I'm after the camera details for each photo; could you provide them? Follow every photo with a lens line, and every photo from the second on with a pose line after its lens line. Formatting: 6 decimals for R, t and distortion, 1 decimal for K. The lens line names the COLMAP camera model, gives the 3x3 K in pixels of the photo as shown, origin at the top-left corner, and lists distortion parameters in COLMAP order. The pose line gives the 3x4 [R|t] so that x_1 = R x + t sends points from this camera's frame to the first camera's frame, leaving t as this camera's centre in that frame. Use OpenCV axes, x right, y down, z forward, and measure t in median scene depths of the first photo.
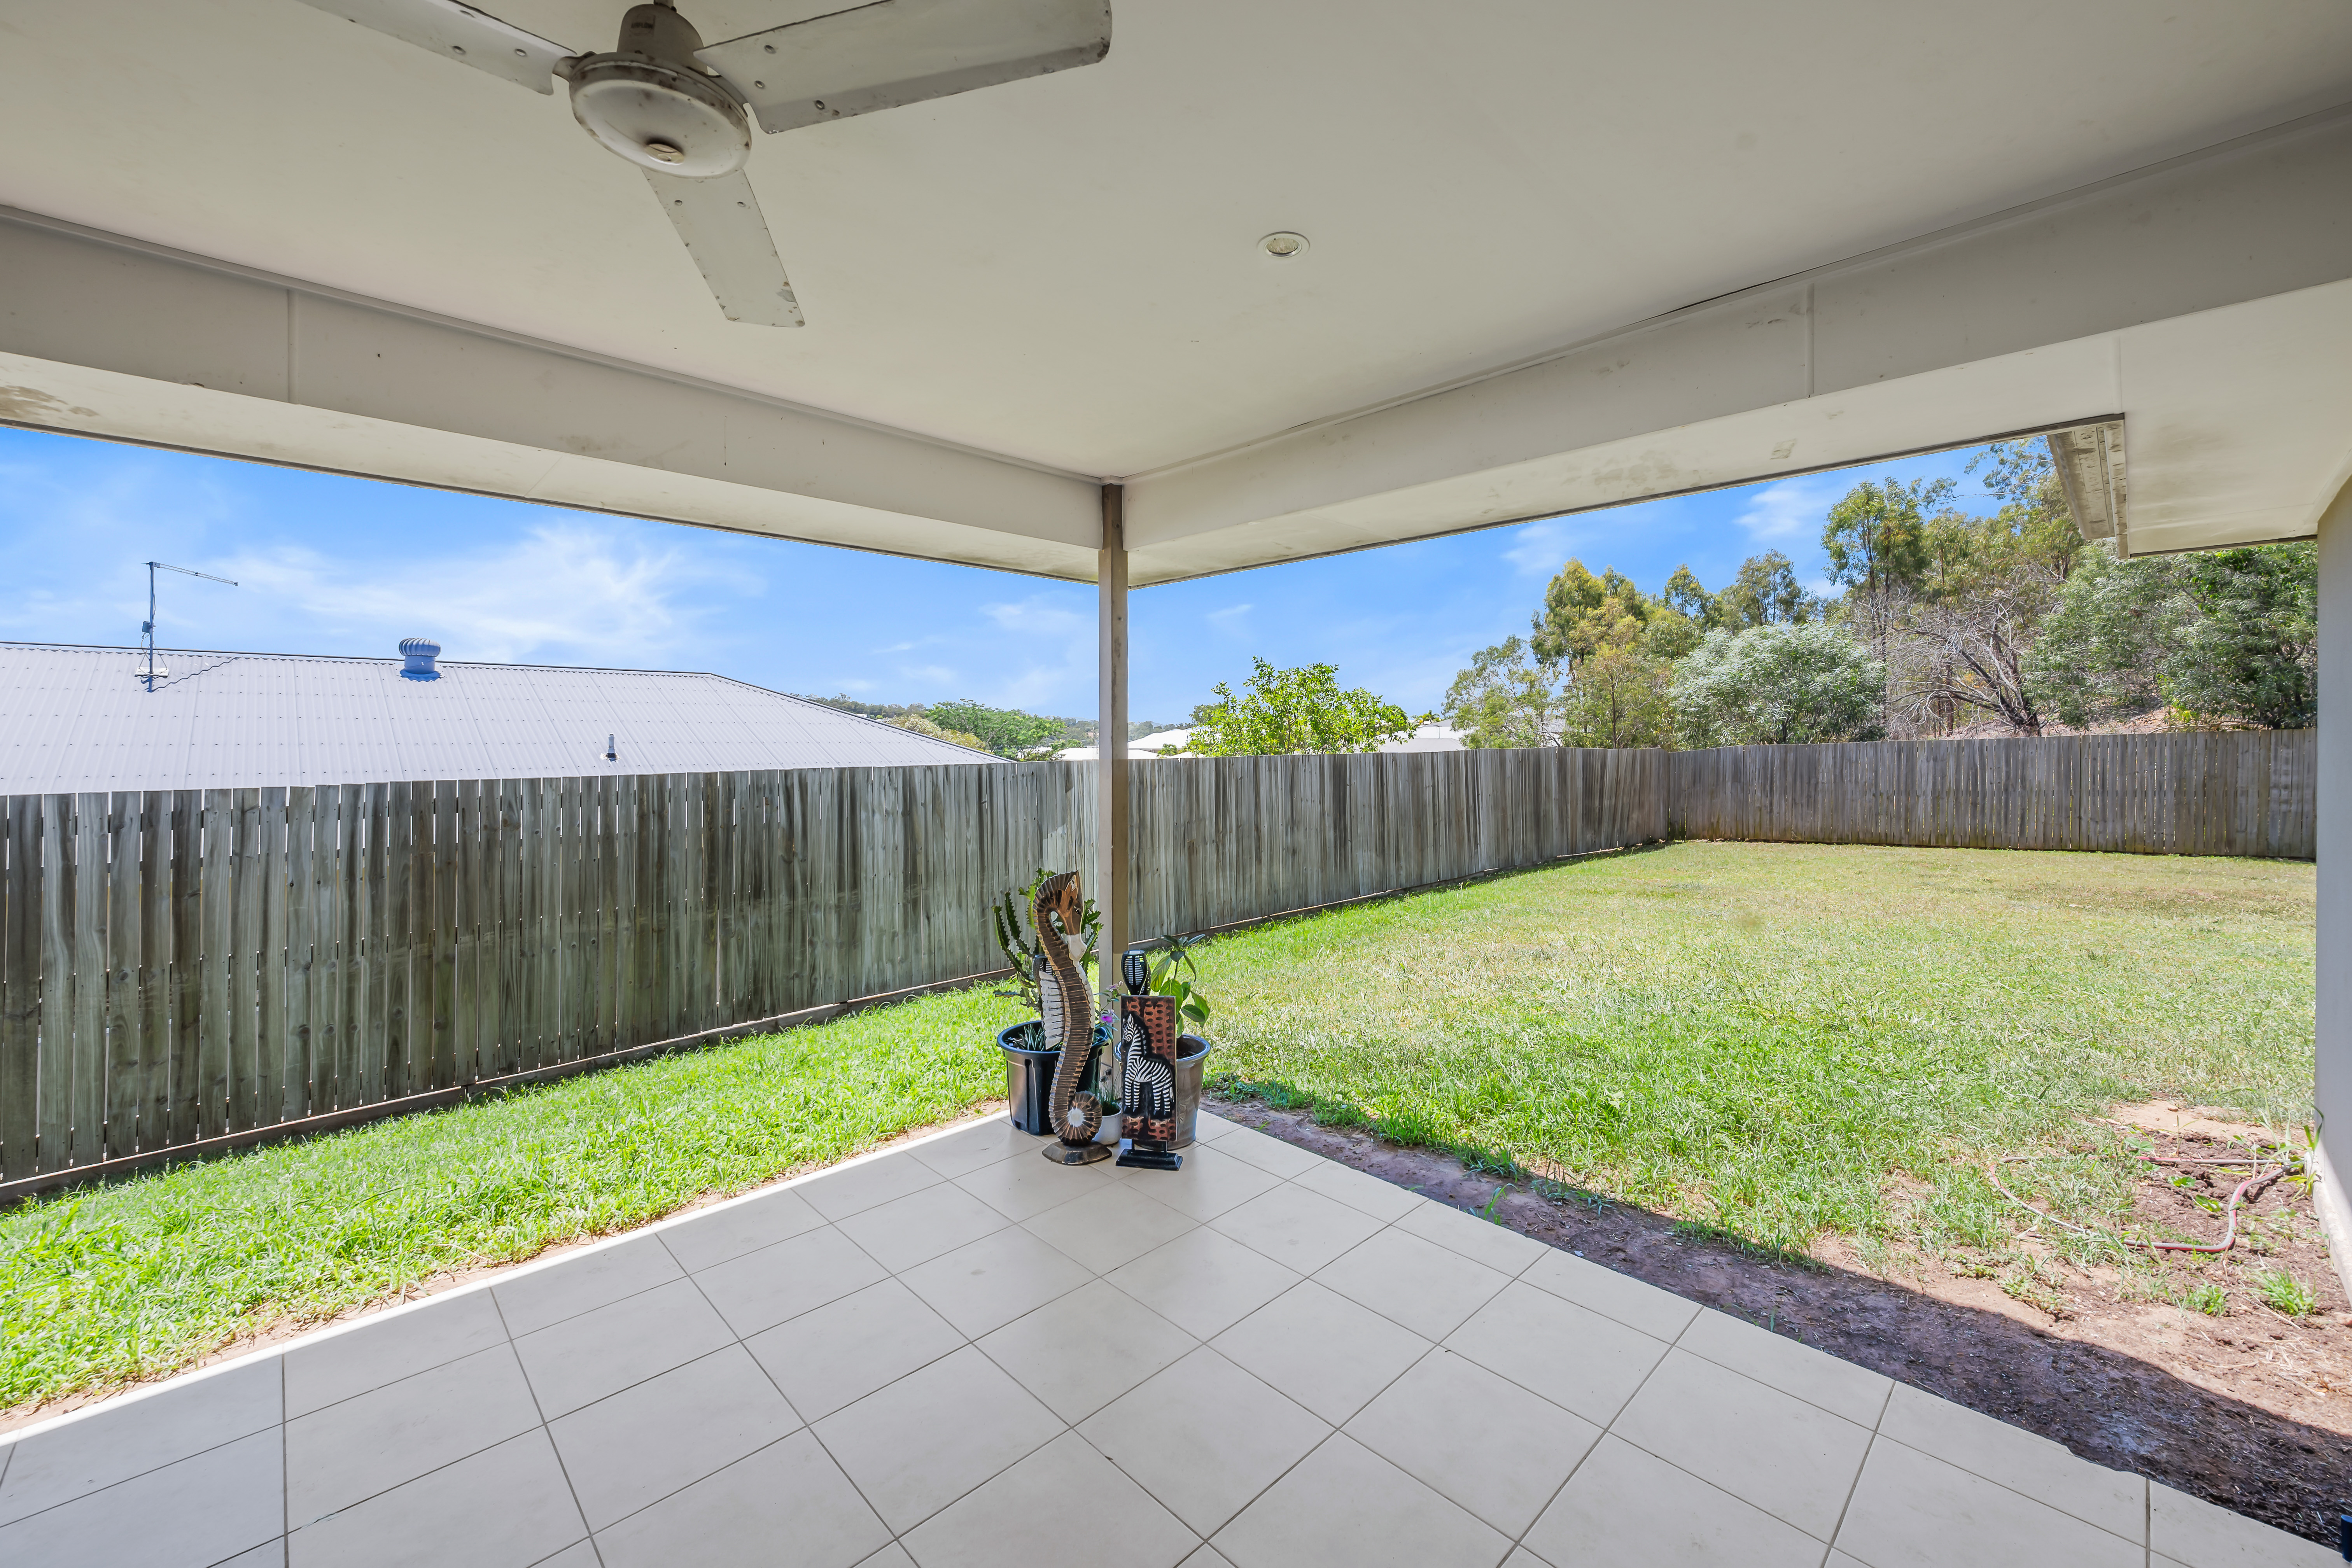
lens RADIAL K [[951.1, 0, 1178.3], [0, 951.1, 740.4], [0, 0, 1]] dist [0.002070, 0.000145]
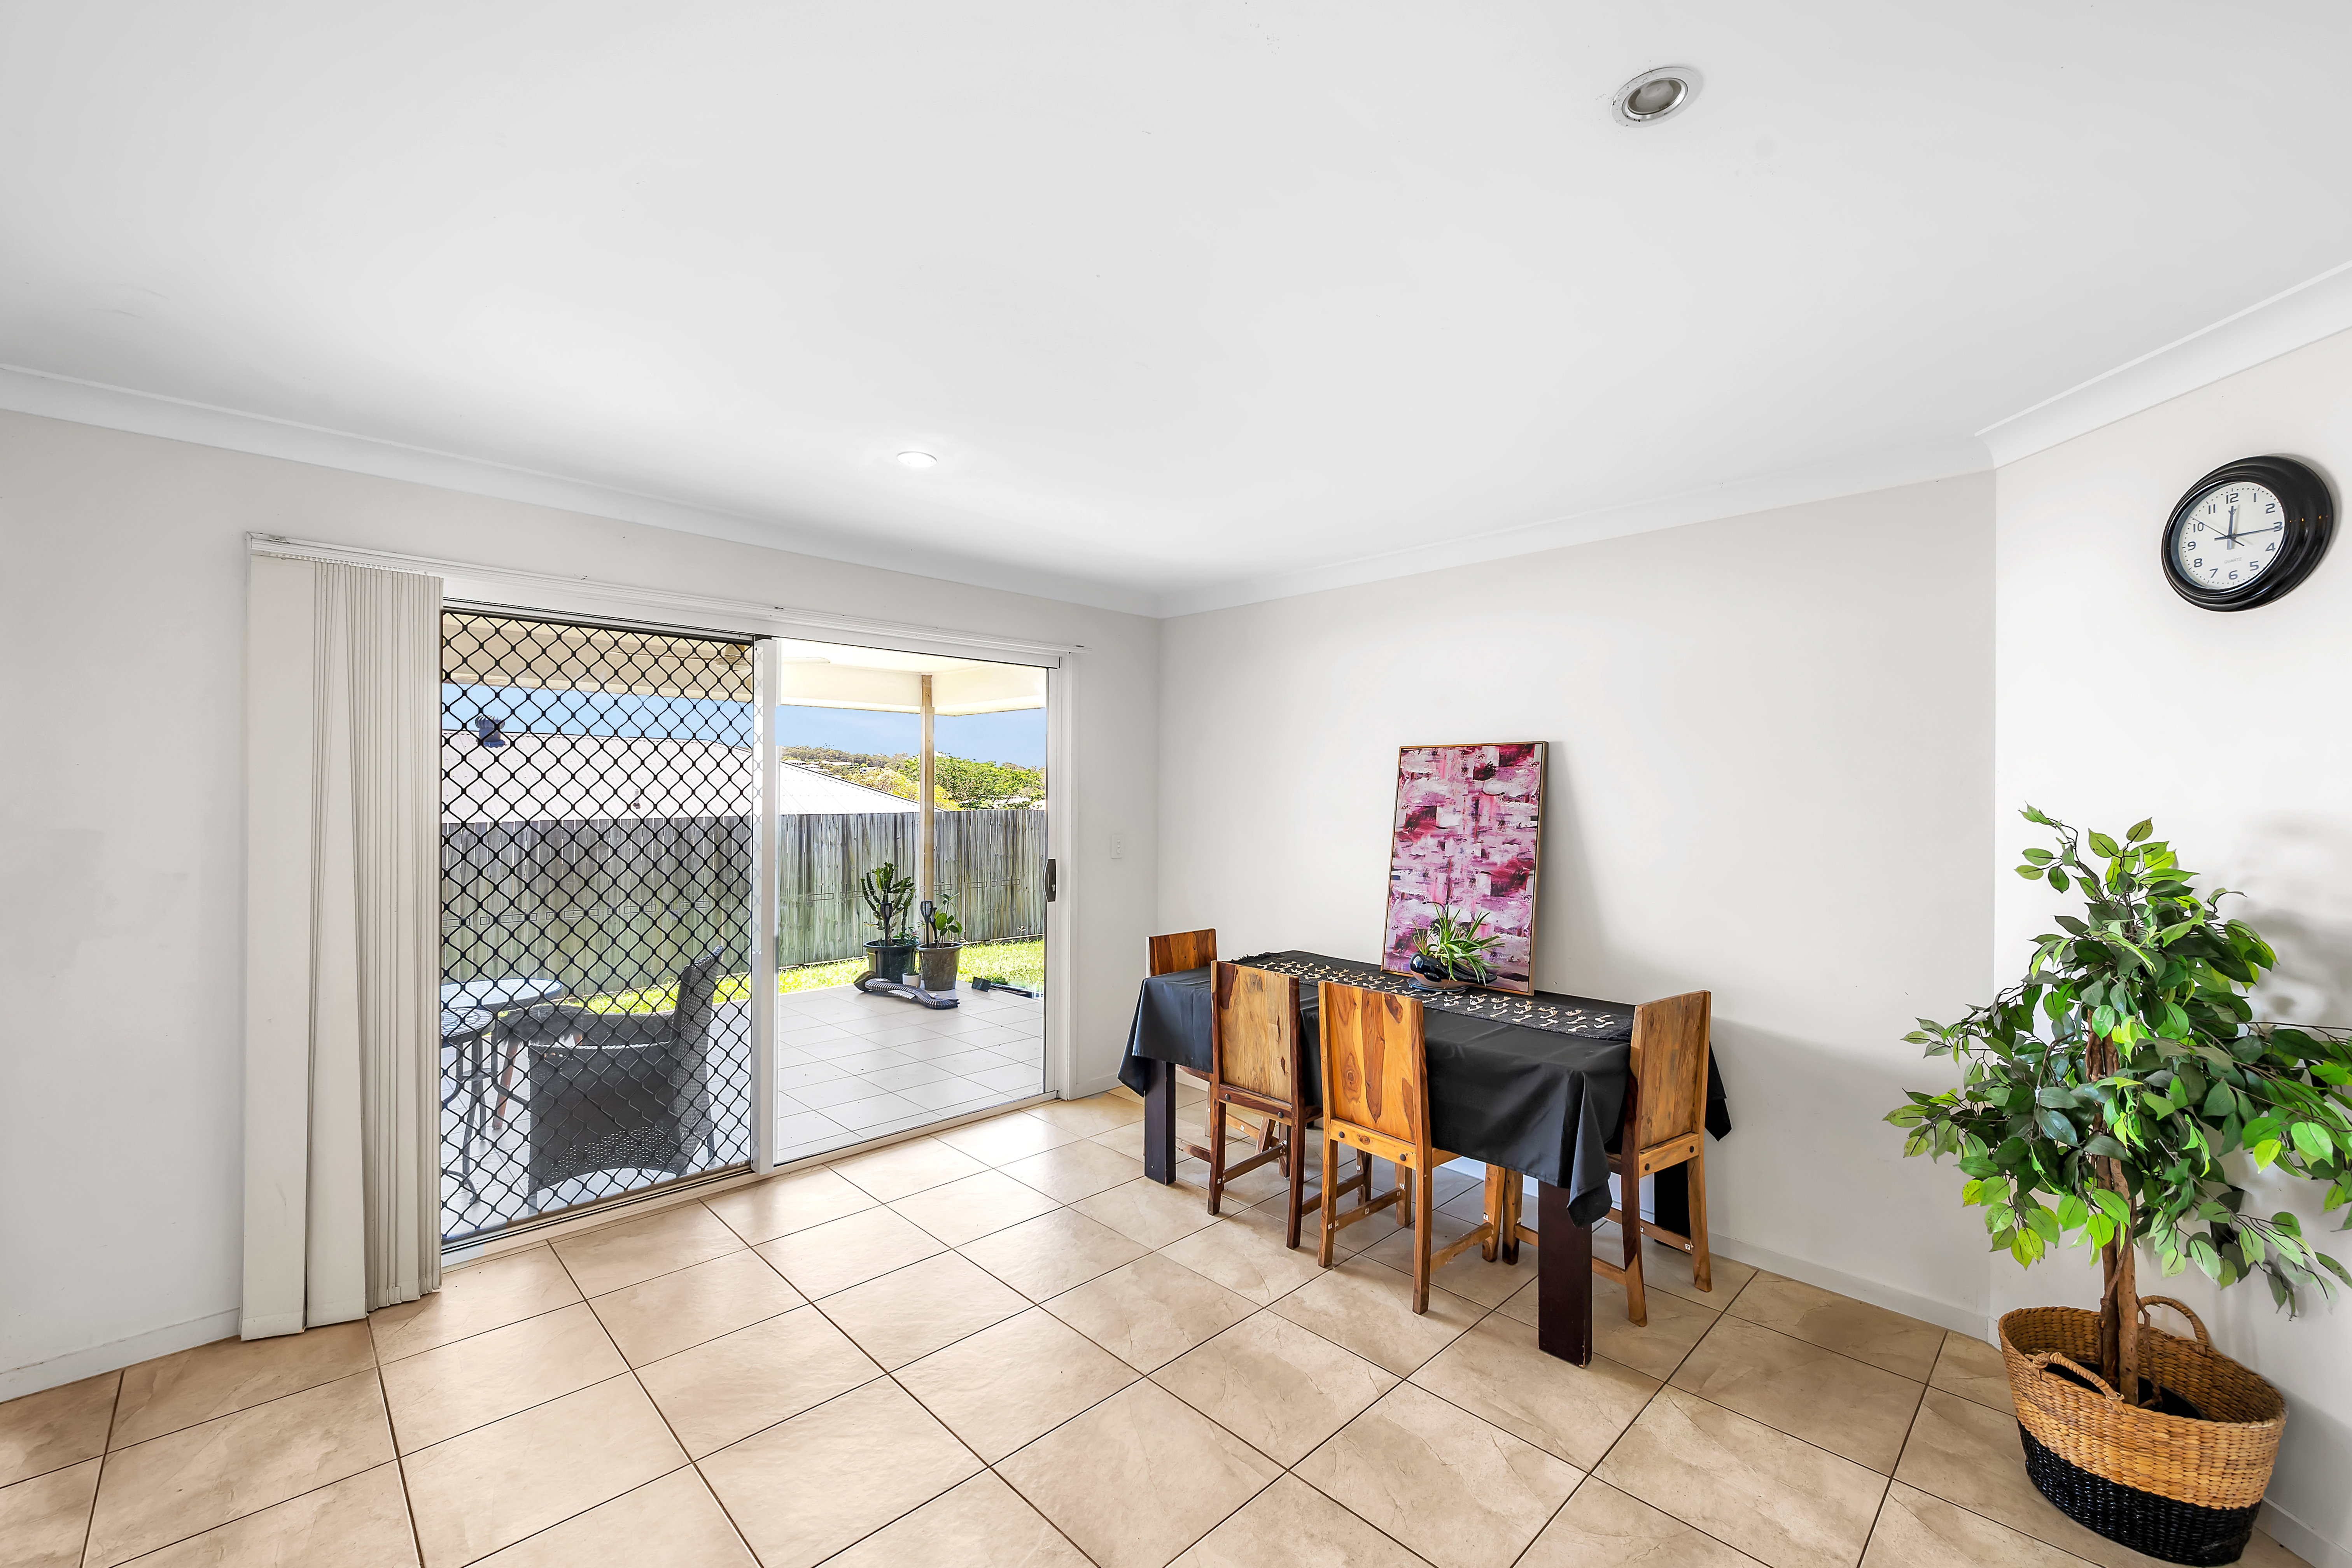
lens RADIAL K [[951.1, 0, 1177.4], [0, 951.1, 787.7], [0, 0, 1]] dist [0.002070, 0.000145]
pose [[0.999889, 0.008221, 0.012423, 0.231826], [-0.008171, 0.999958, -0.004042, -0.012693], [-0.012455, 0.003940, 0.999915, -0.540730]]
